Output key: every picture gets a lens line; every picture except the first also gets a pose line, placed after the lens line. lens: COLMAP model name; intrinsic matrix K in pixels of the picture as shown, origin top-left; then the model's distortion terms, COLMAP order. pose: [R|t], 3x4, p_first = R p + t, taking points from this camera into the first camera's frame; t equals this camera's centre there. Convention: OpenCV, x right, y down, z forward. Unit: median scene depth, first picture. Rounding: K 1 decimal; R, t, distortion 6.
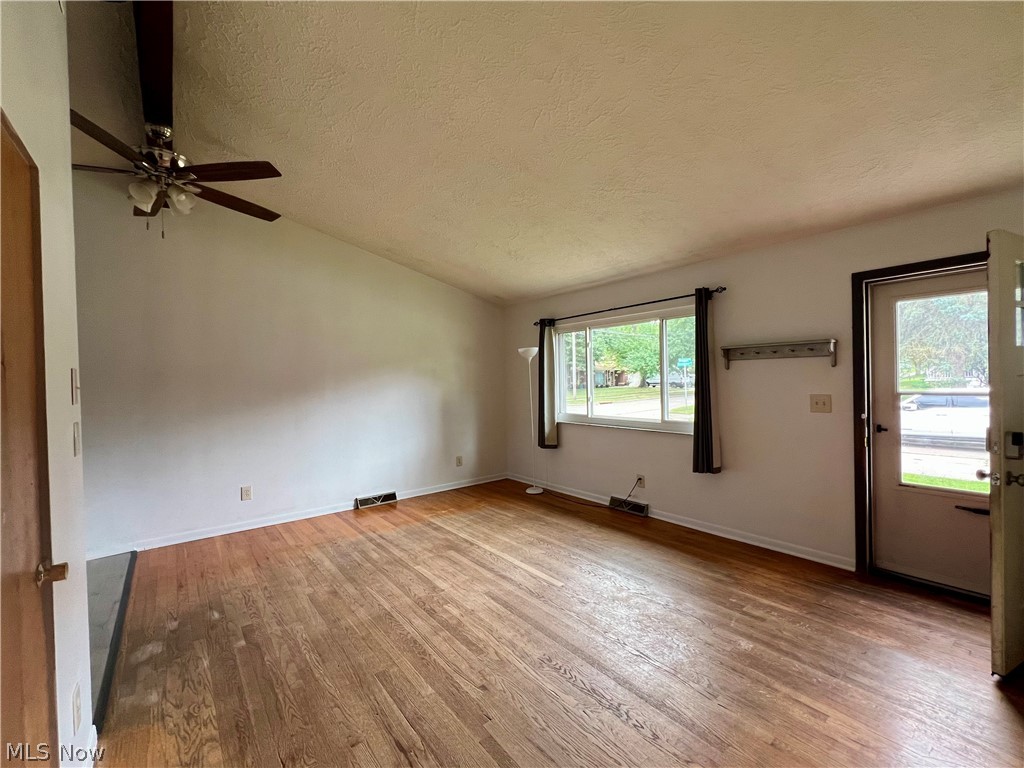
lens RADIAL K [[442.1, 0, 510.9], [0, 442.1, 384.1], [0, 0, 1]] dist [-0.001698, 0.000957]
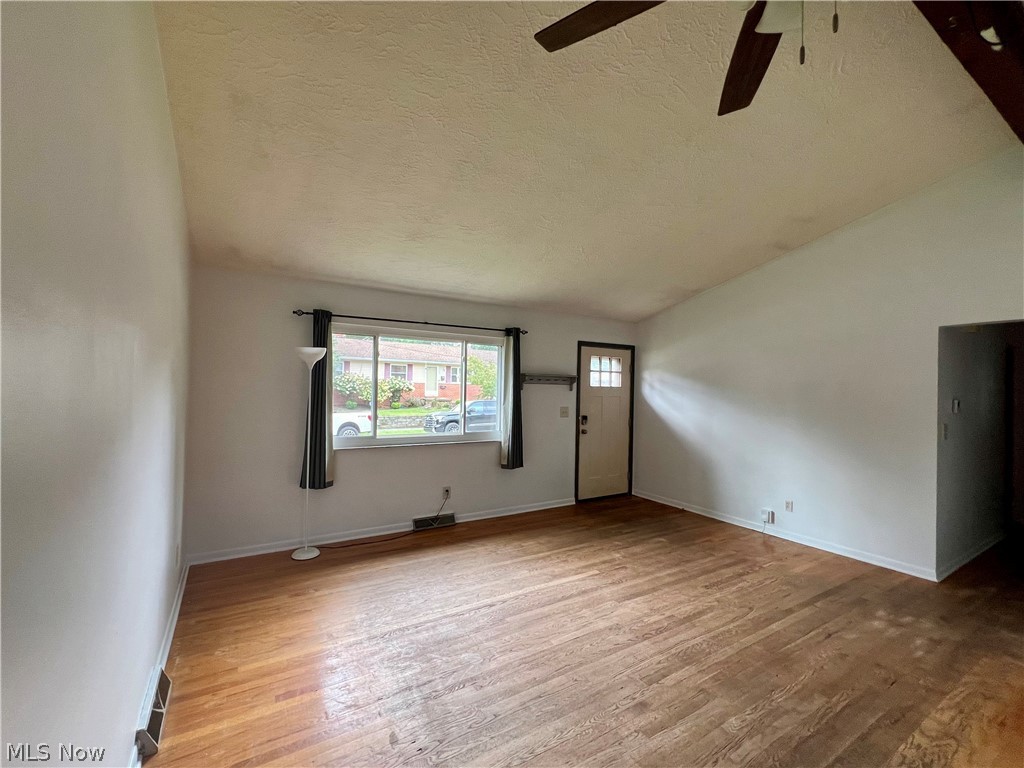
lens RADIAL K [[442.1, 0, 510.3], [0, 442.1, 383.0], [0, 0, 1]] dist [-0.001698, 0.000957]
pose [[0.101702, 0.035908, 0.994167, -1.156940], [-0.009737, 0.999336, -0.035098, -0.007746], [-0.994767, -0.006111, 0.101984, 1.163966]]
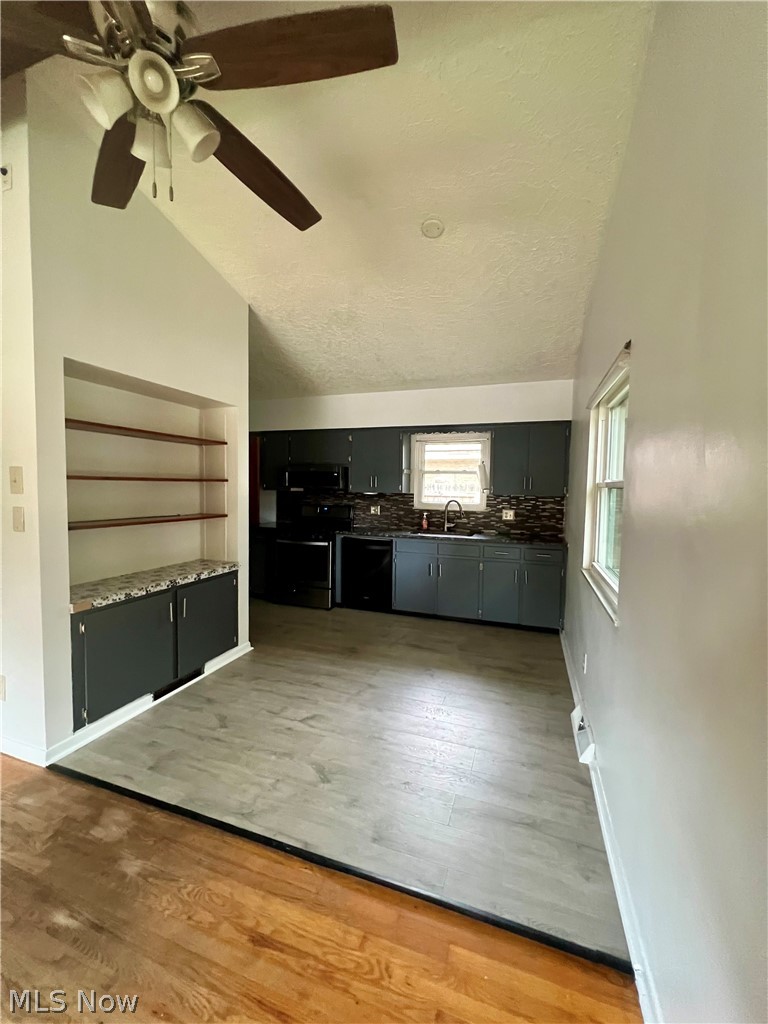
lens RADIAL K [[408.8, 0, 386.2], [0, 408.8, 511.0], [0, 0, 1]] dist [0.001833, -0.000353]
pose [[-0.838340, 0.039443, -0.543719, -0.698387], [-0.005148, 0.996762, 0.080247, -0.005508], [0.545124, 0.070073, -0.835422, 1.488963]]
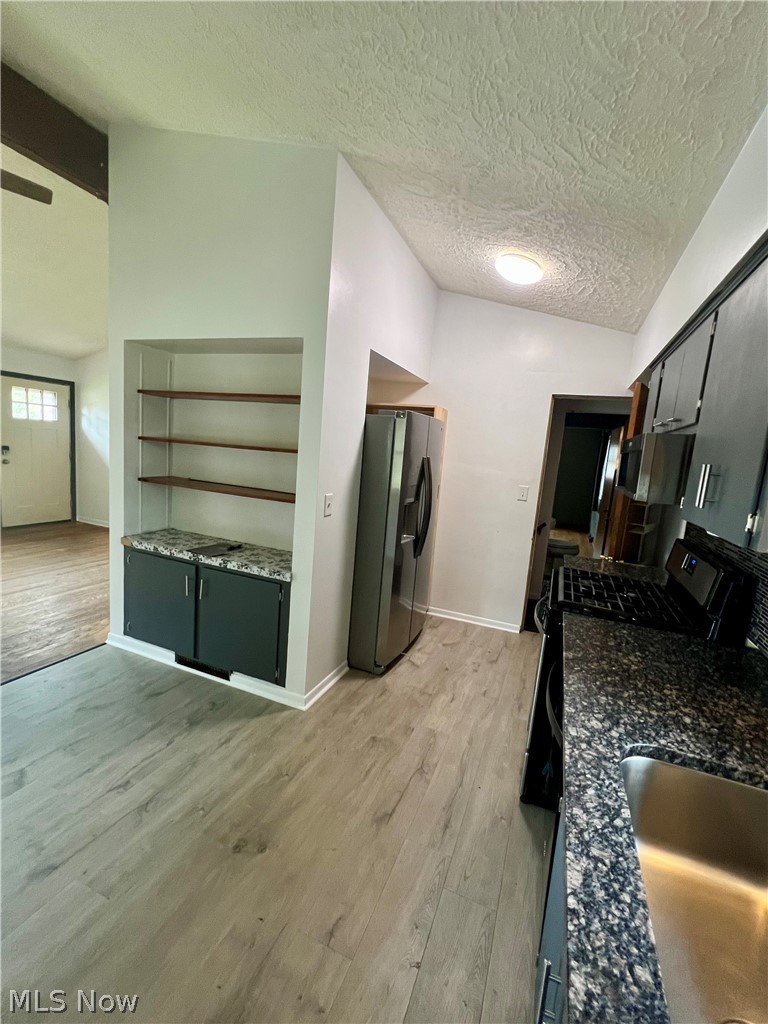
lens RADIAL K [[442.1, 0, 390.7], [0, 442.1, 511.8], [0, 0, 1]] dist [-0.001698, 0.000957]
pose [[-0.507953, -0.142217, 0.849564, -1.794974], [-0.058981, 0.989704, 0.130412, -0.003401], [-0.859363, 0.016135, -0.511111, 0.558155]]
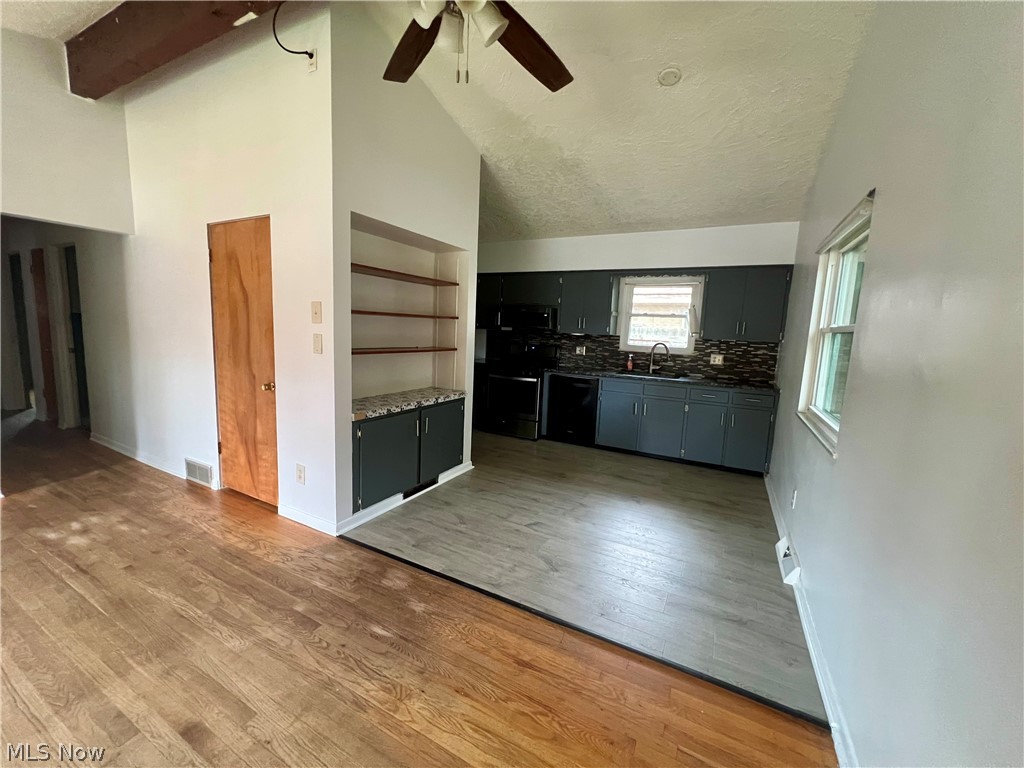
lens RADIAL K [[408.8, 0, 511.5], [0, 408.8, 381.7], [0, 0, 1]] dist [0.001833, -0.000353]
pose [[-0.910094, 0.036153, -0.412823, -0.563596], [-0.028410, 0.988400, 0.149191, 0.005383], [0.413428, 0.147506, -0.898510, 1.540396]]
